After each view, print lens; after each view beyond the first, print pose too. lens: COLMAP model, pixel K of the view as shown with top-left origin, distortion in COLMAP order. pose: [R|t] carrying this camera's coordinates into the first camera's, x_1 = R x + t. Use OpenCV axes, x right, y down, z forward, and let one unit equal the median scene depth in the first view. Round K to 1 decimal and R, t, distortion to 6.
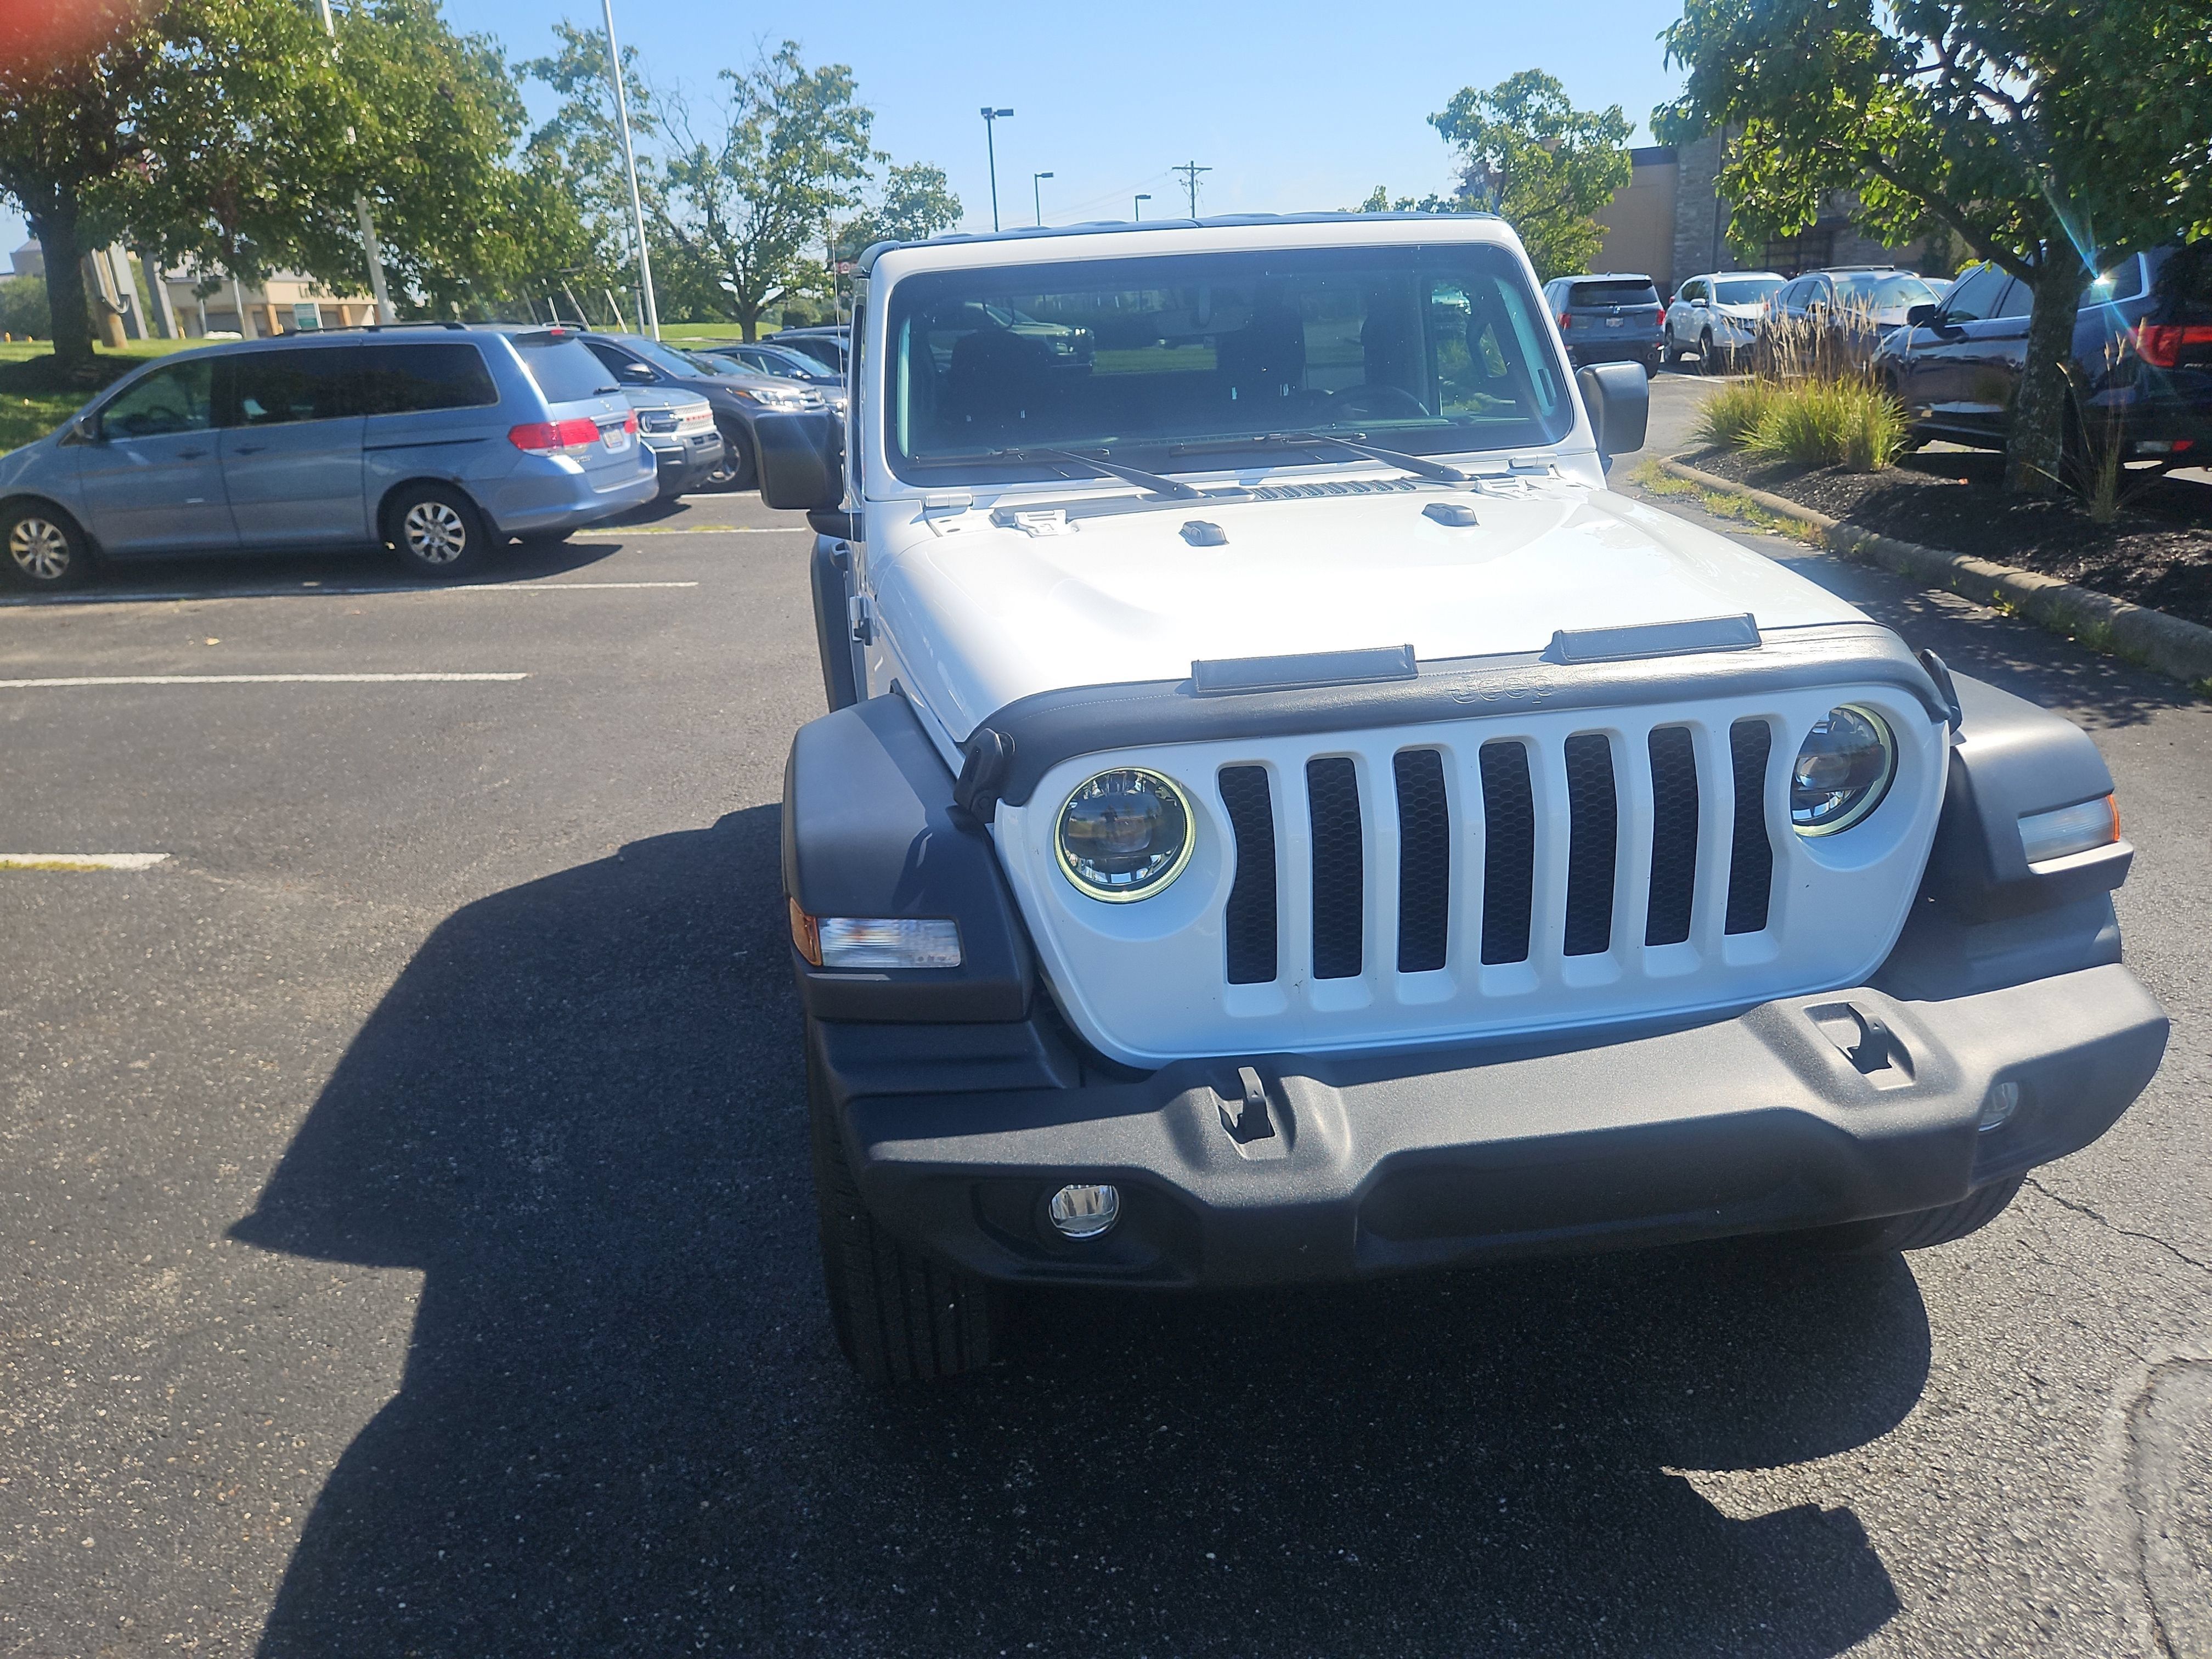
lens RADIAL K [[1498.9, 0, 1063.6], [0, 1498.9, 814.2], [0, 0, 1]] dist [0.061474, -0.050652]
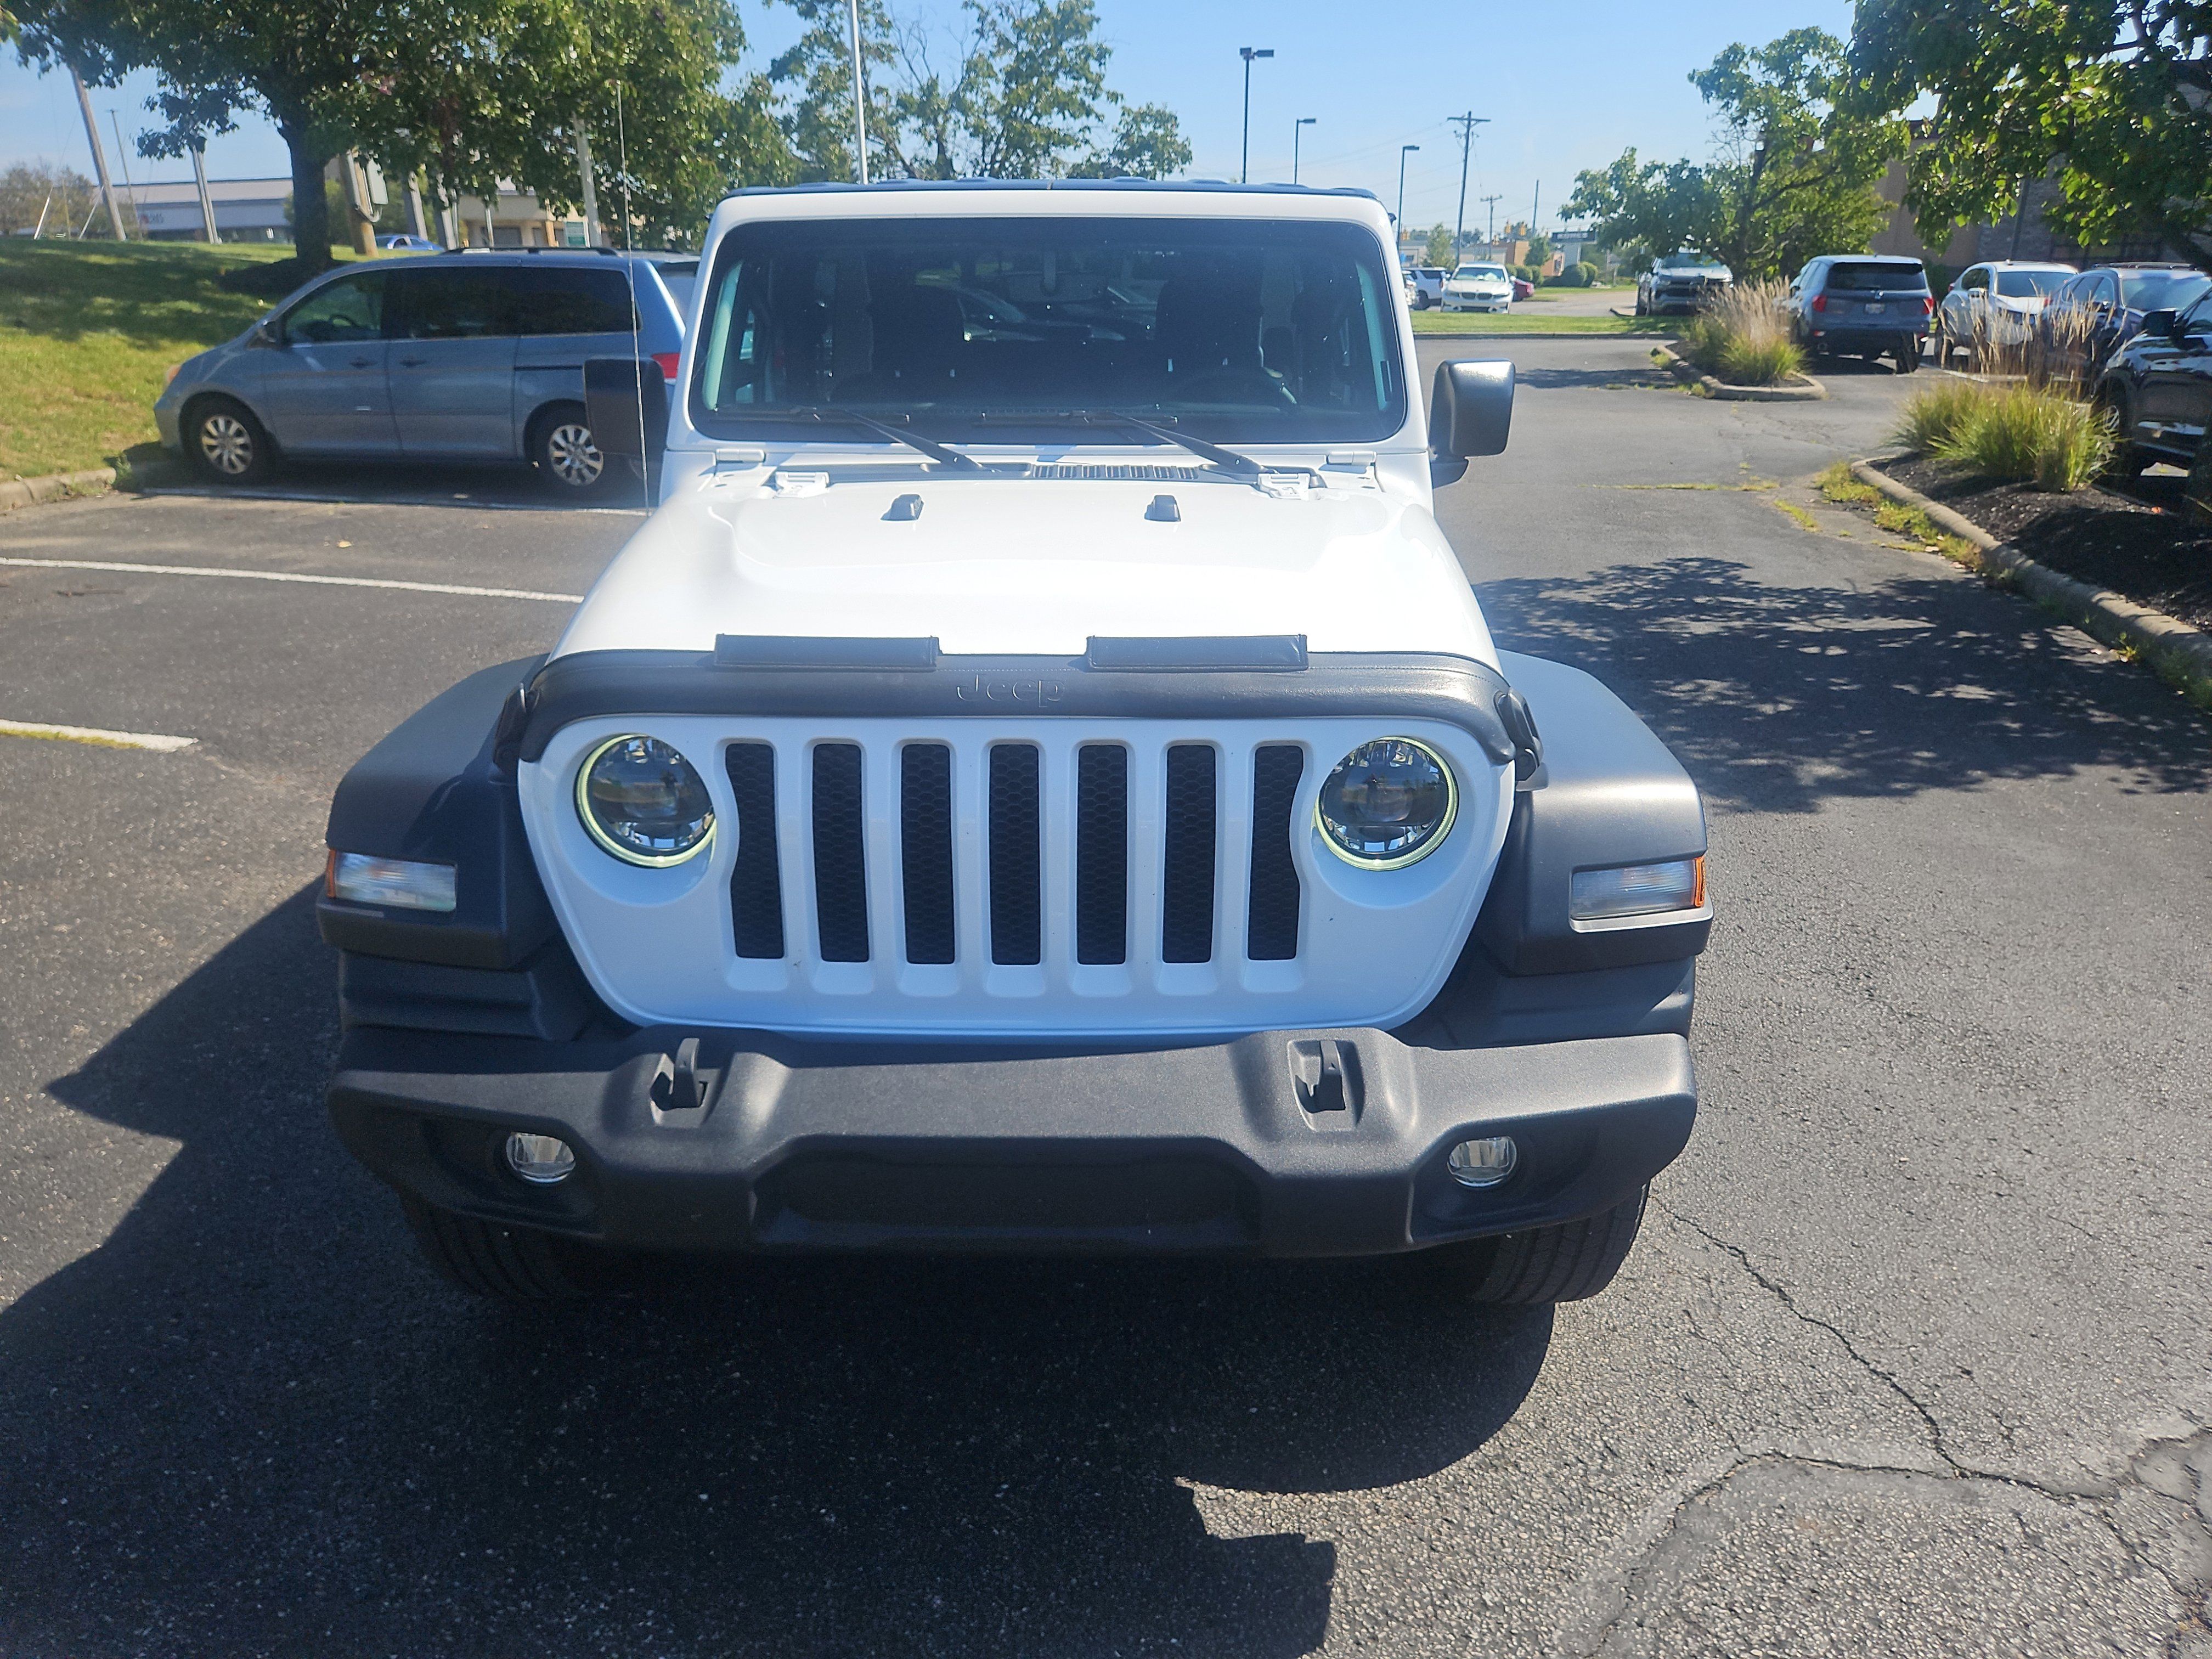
lens RADIAL K [[1498.9, 0, 1081.1], [0, 1498.9, 860.5], [0, 0, 1]] dist [0.061474, -0.050652]
pose [[0.987804, 0.099816, -0.119502, 0.232833], [-0.092922, 0.993744, 0.061951, -0.018630], [0.124938, -0.050091, 0.990899, 0.012031]]
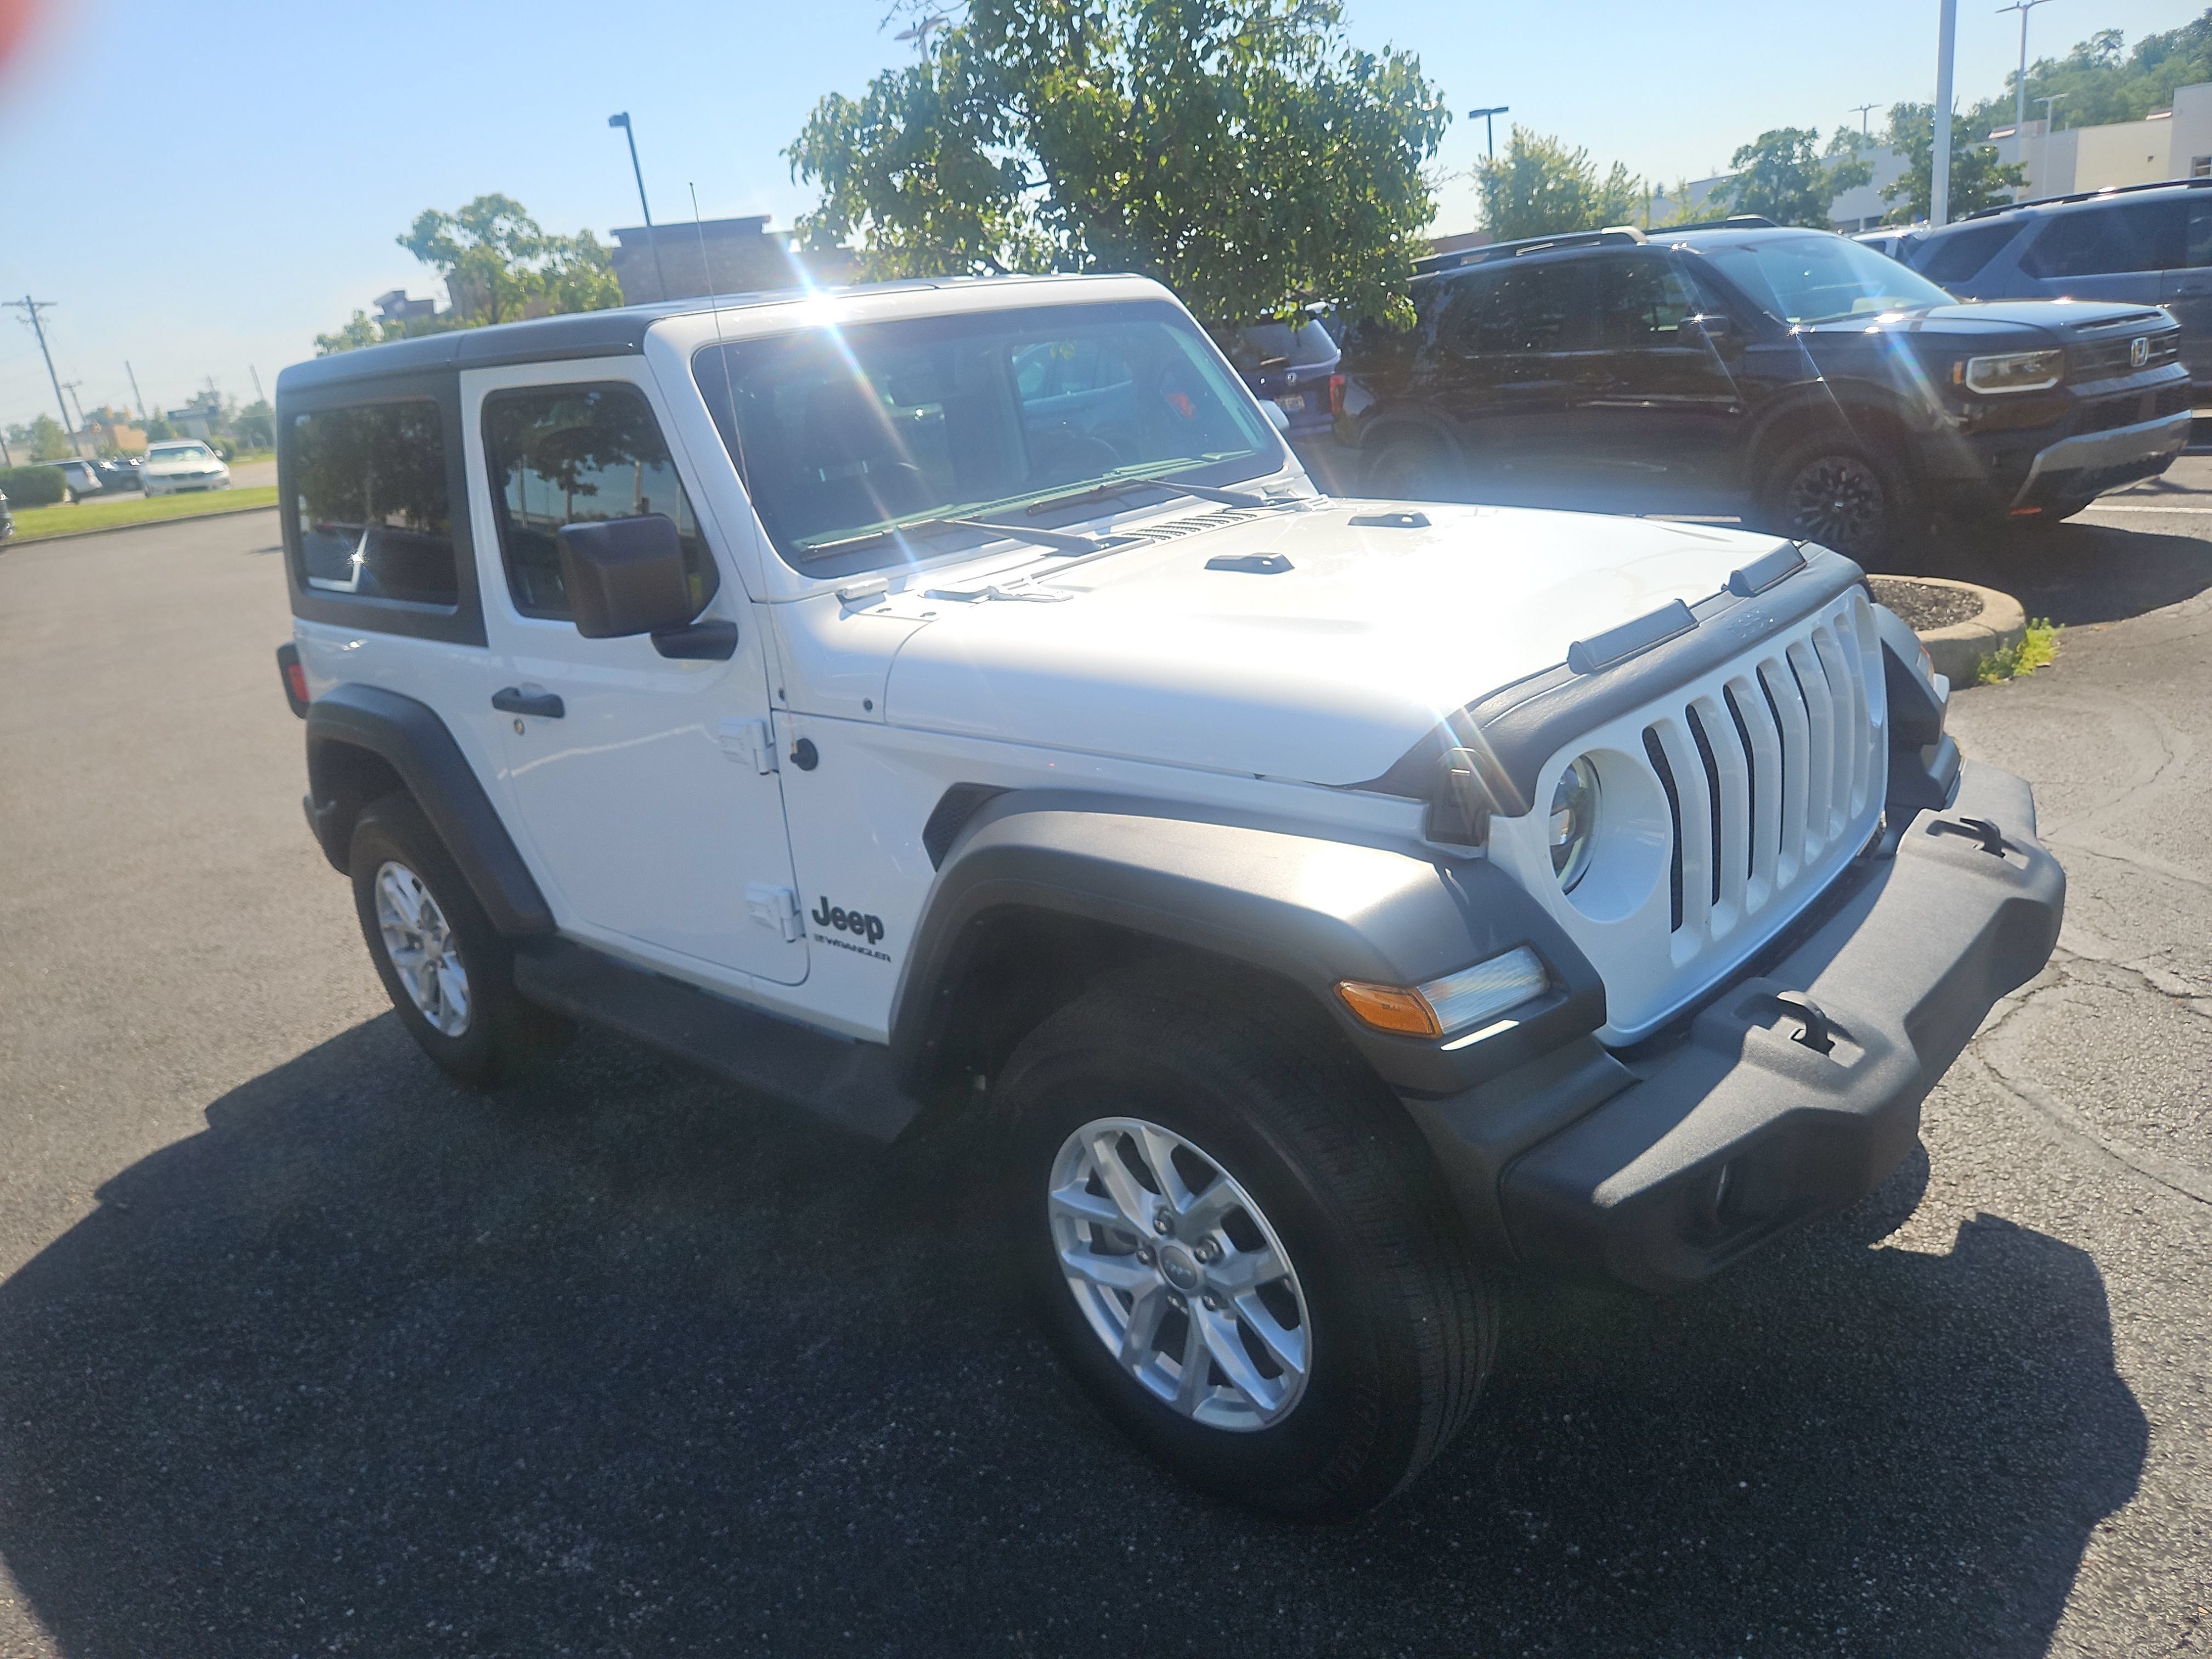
lens RADIAL K [[1498.9, 0, 1062.4], [0, 1498.9, 829.0], [0, 0, 1]] dist [0.061474, -0.050652]
pose [[0.782859, -0.230845, 0.577790, -0.411954], [0.268098, 0.963150, 0.021558, -0.048615], [-0.561475, 0.138028, 0.815901, 0.187719]]
